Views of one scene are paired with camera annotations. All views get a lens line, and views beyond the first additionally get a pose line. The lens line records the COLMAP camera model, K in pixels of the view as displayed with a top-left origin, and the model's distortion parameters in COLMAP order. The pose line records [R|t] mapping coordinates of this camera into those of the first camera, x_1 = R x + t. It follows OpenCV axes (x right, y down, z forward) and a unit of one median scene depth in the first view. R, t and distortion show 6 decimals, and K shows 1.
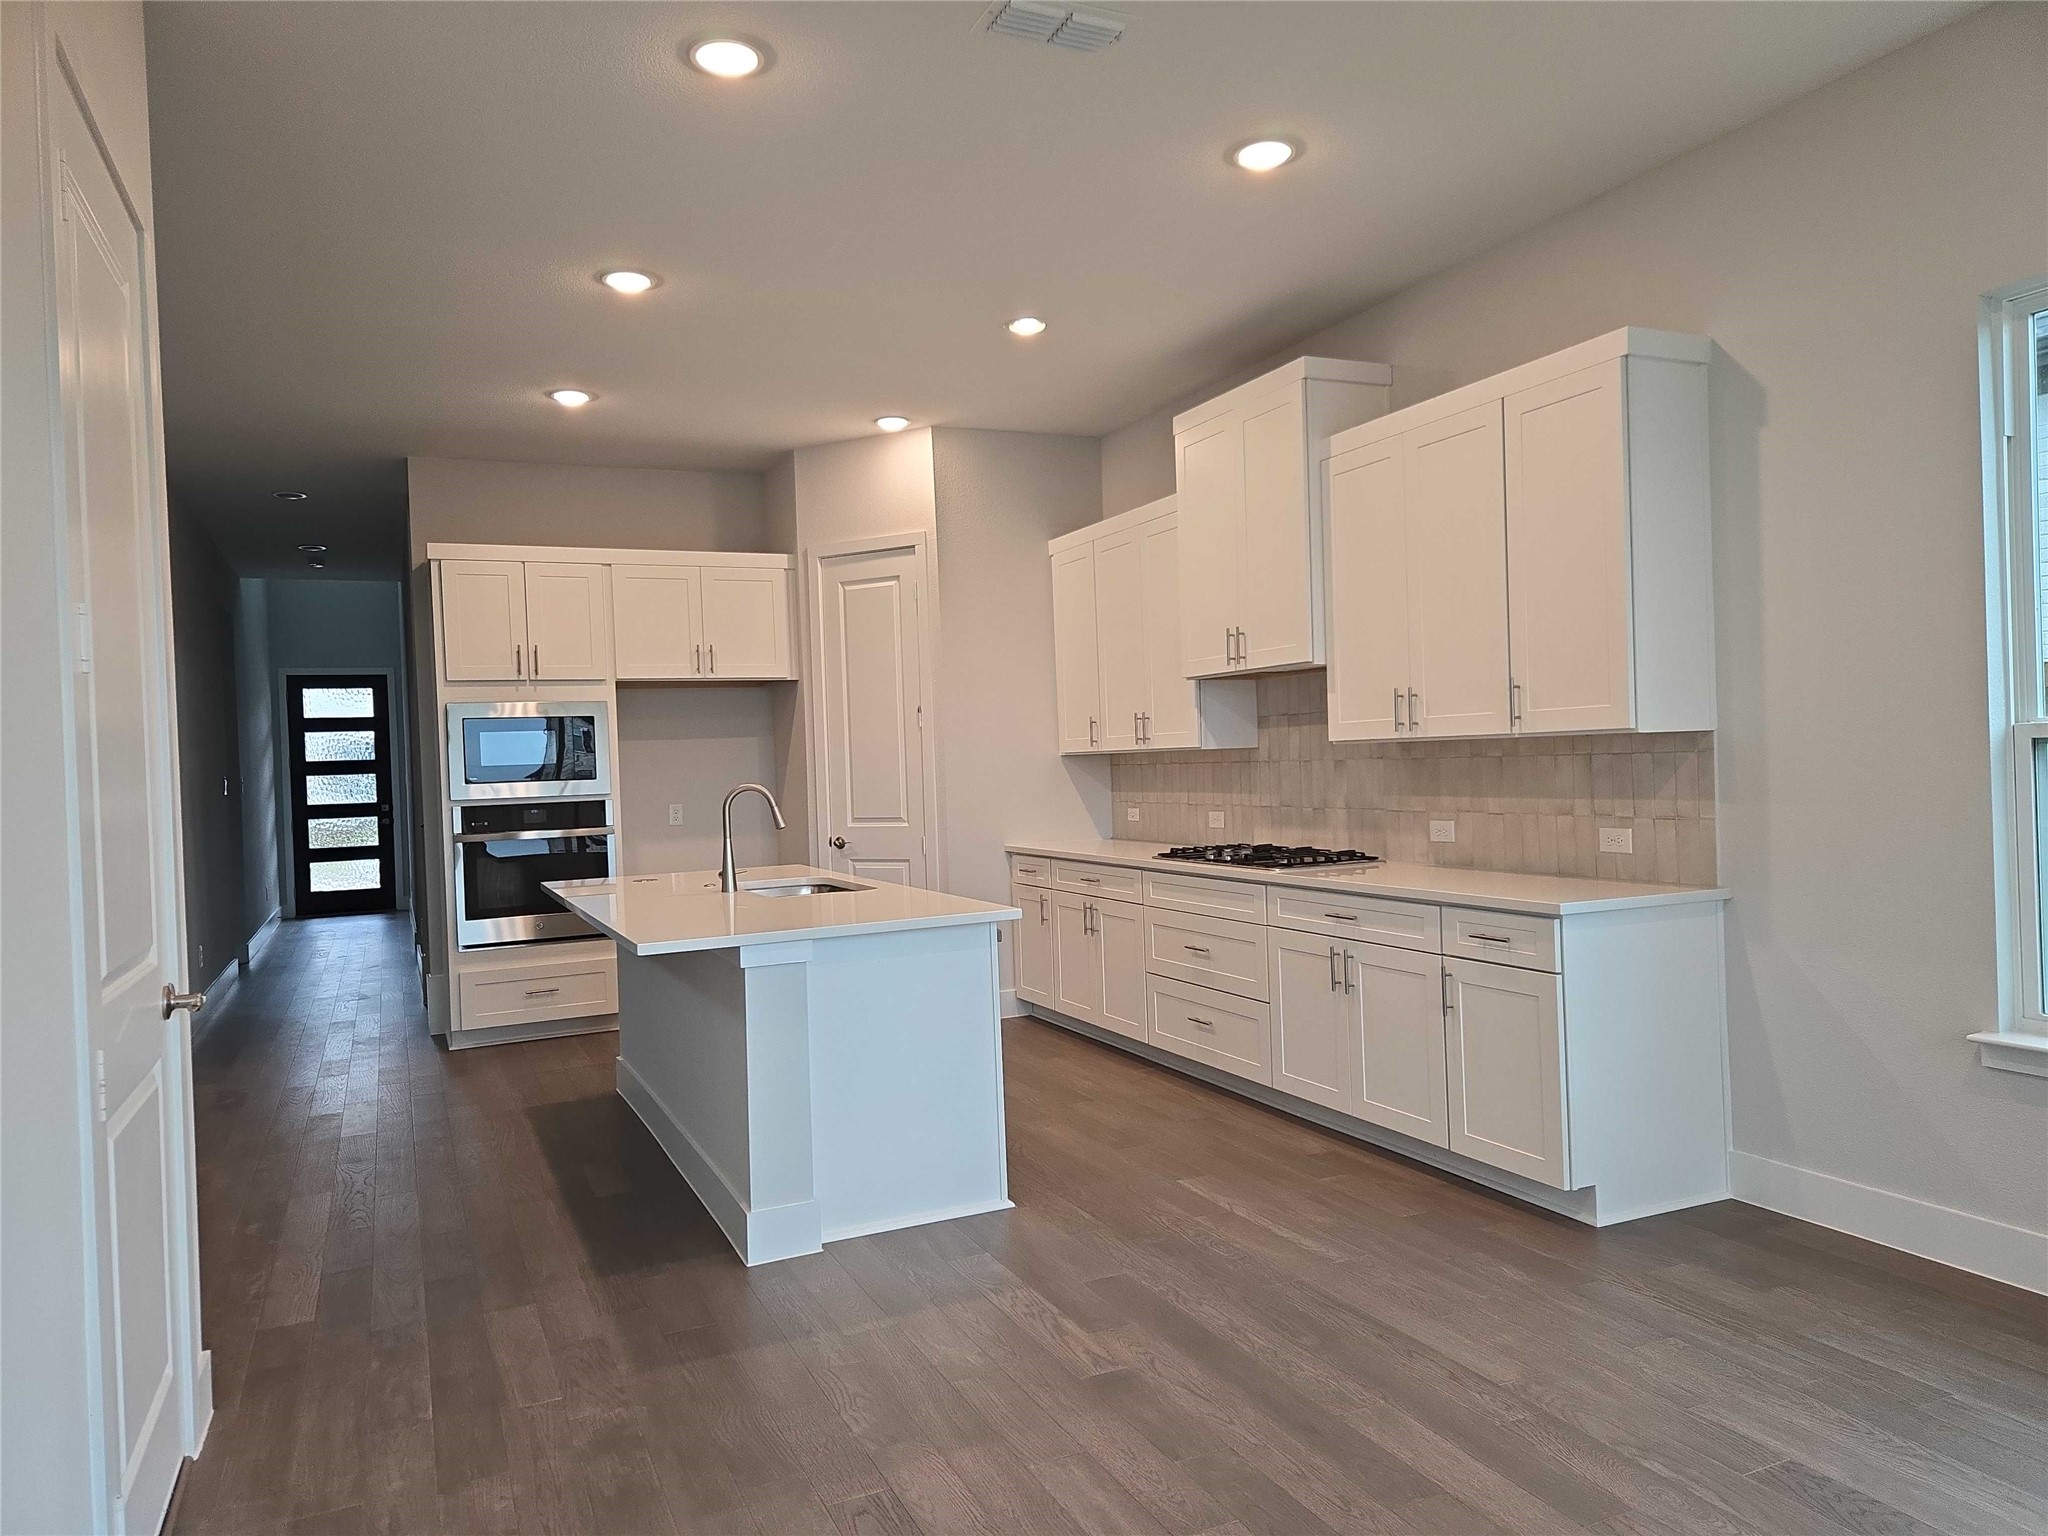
lens RADIAL K [[1373.4, 0, 1024.0], [0, 1373.4, 768.0], [0, 0, 1]] dist [0.079735, -0.063792]
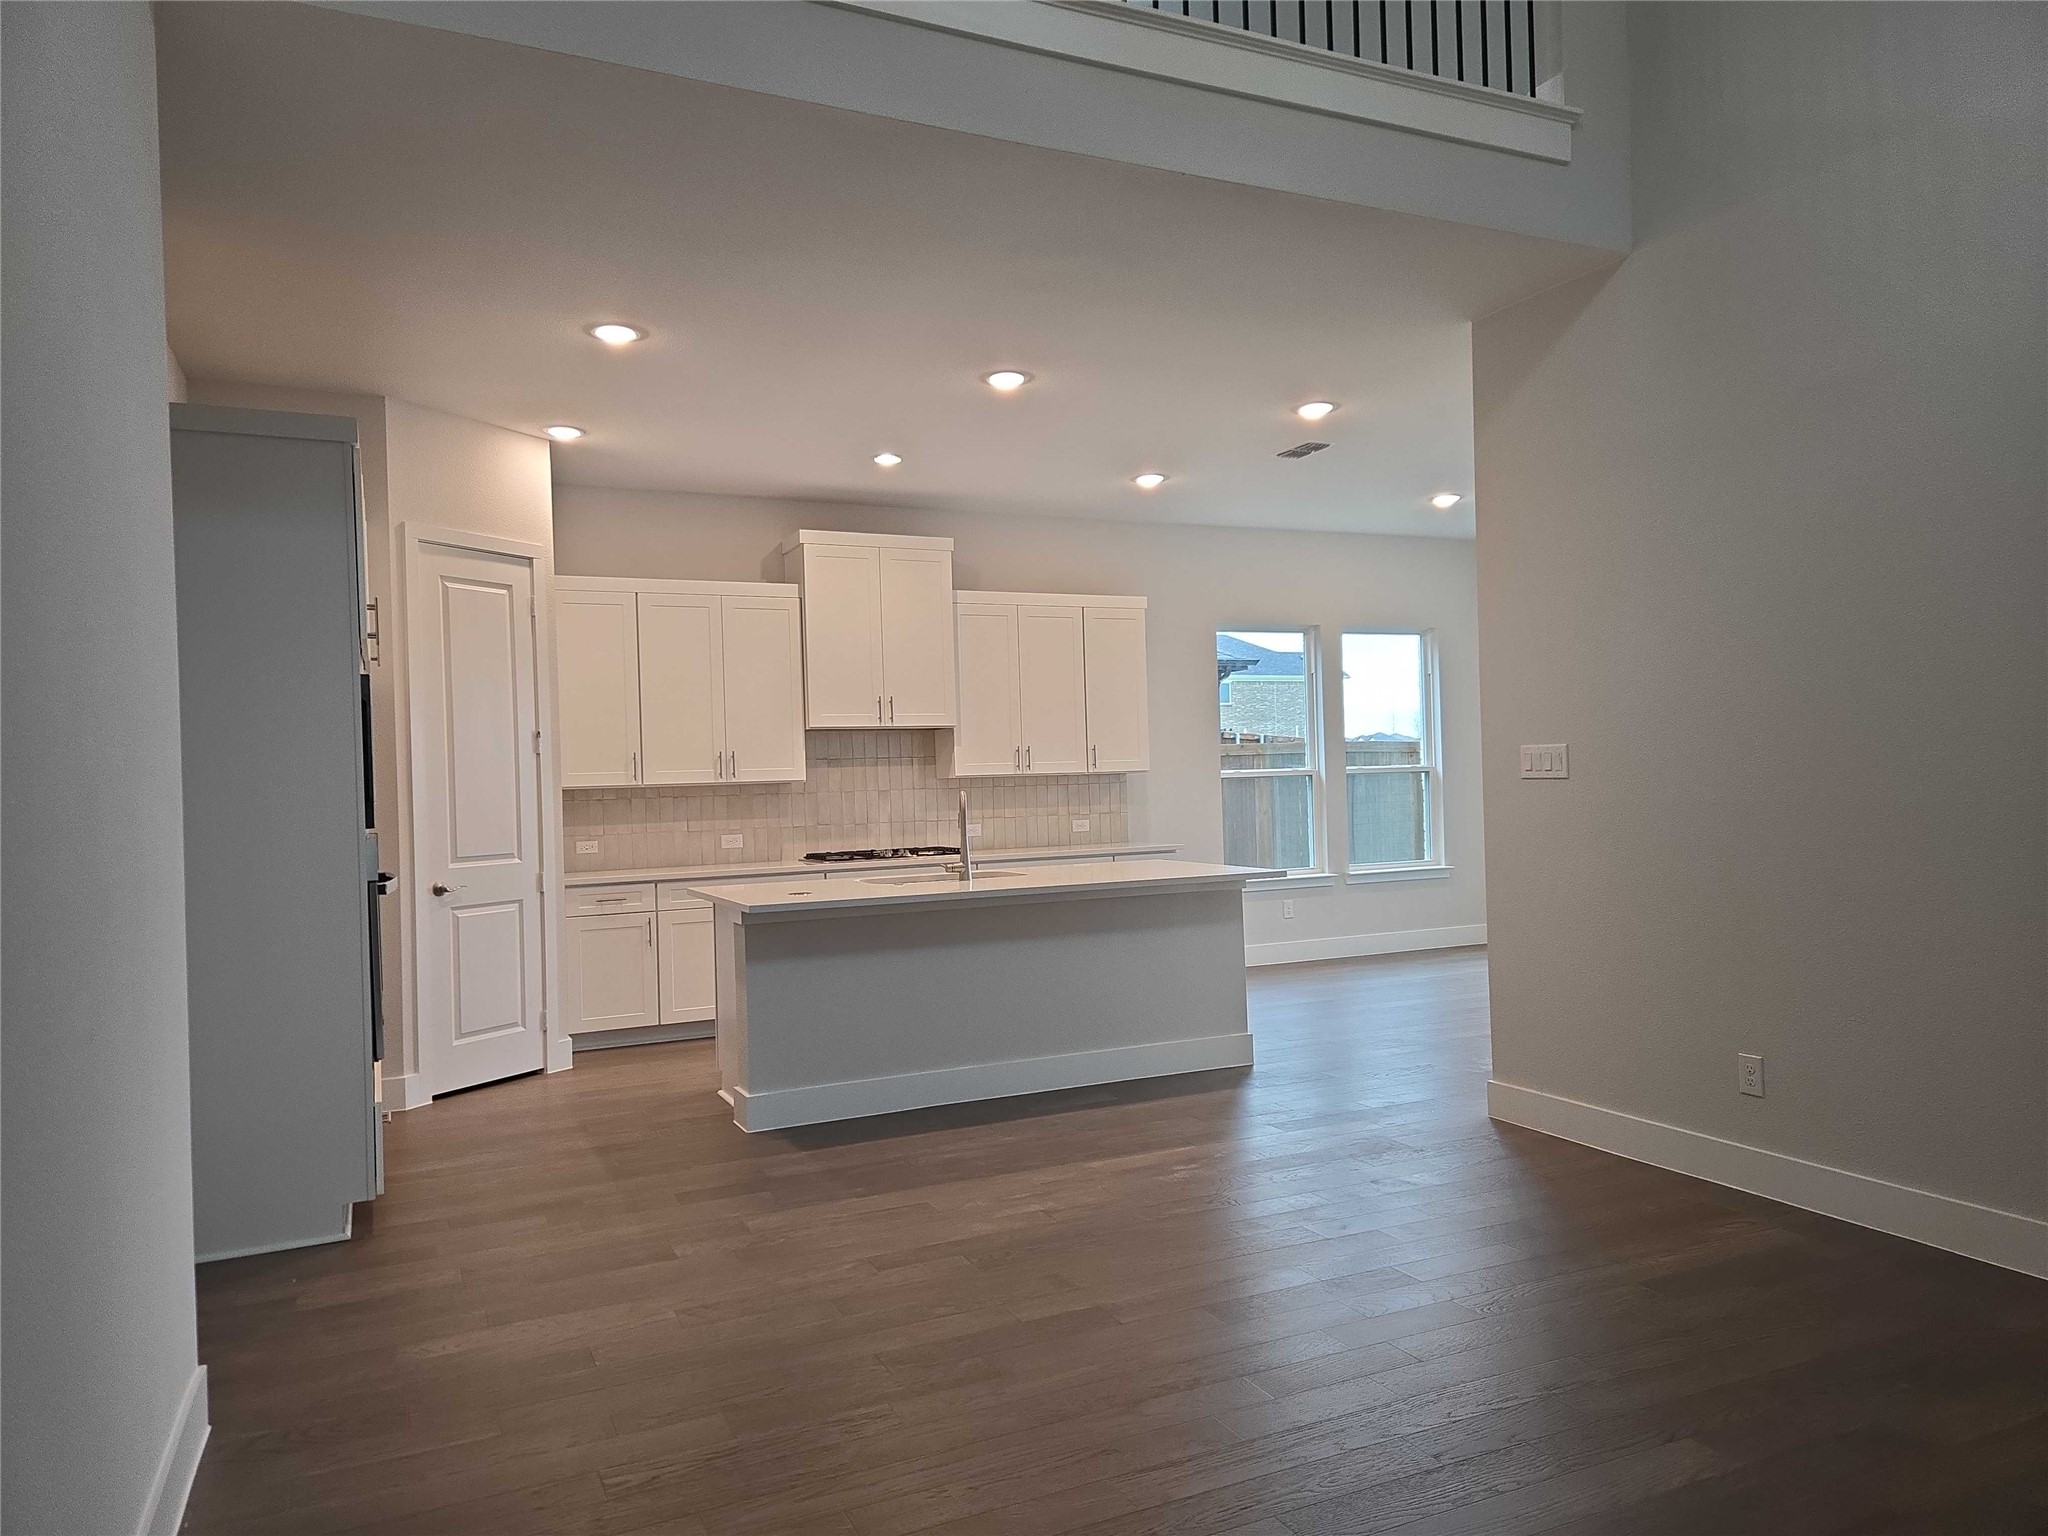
lens RADIAL K [[1373.4, 0, 1024.0], [0, 1373.4, 768.0], [0, 0, 1]] dist [0.079735, -0.063792]
pose [[-0.002962, 0.044889, 0.998988, -1.265913], [0.037899, 0.998279, -0.044745, 0.042589], [-0.999277, 0.037728, -0.004658, 0.852986]]
